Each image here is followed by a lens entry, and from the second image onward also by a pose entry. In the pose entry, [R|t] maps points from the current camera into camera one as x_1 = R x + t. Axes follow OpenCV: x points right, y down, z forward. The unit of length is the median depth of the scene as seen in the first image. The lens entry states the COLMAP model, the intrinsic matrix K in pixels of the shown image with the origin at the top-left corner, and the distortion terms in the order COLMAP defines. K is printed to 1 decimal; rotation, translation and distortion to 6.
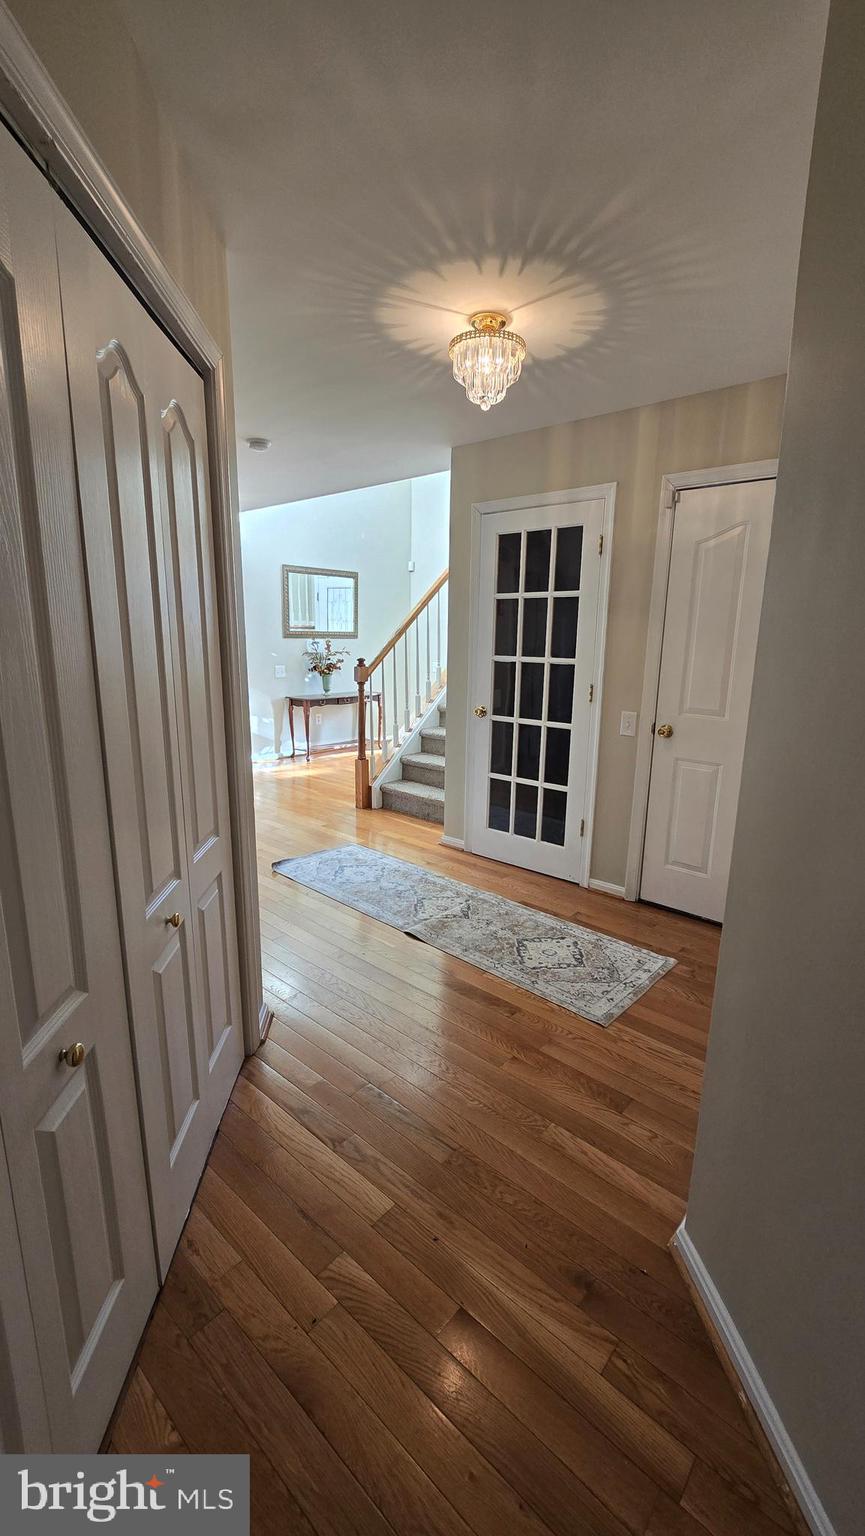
lens RADIAL K [[625.7, 0, 435.0], [0, 625.7, 772.0], [0, 0, 1]] dist [0.000150, 0.000019]
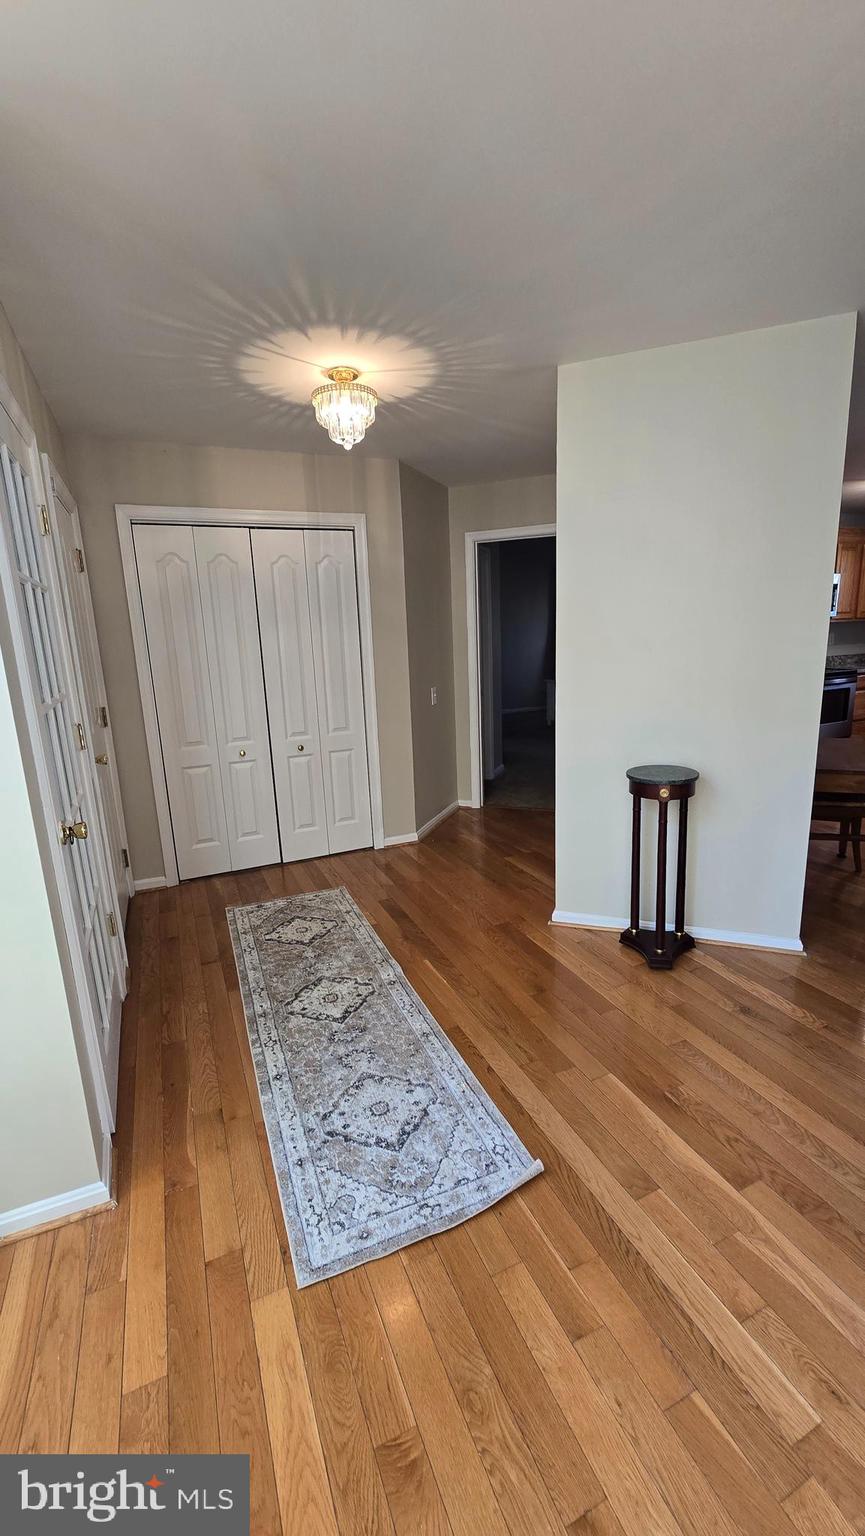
lens RADIAL K [[625.7, 0, 435.0], [0, 625.7, 772.0], [0, 0, 1]] dist [0.000150, 0.000019]
pose [[-0.906558, -0.072688, 0.415776, -0.507111], [0.114028, 0.906255, 0.407062, -0.418952], [-0.406388, 0.416435, -0.813284, 1.821868]]
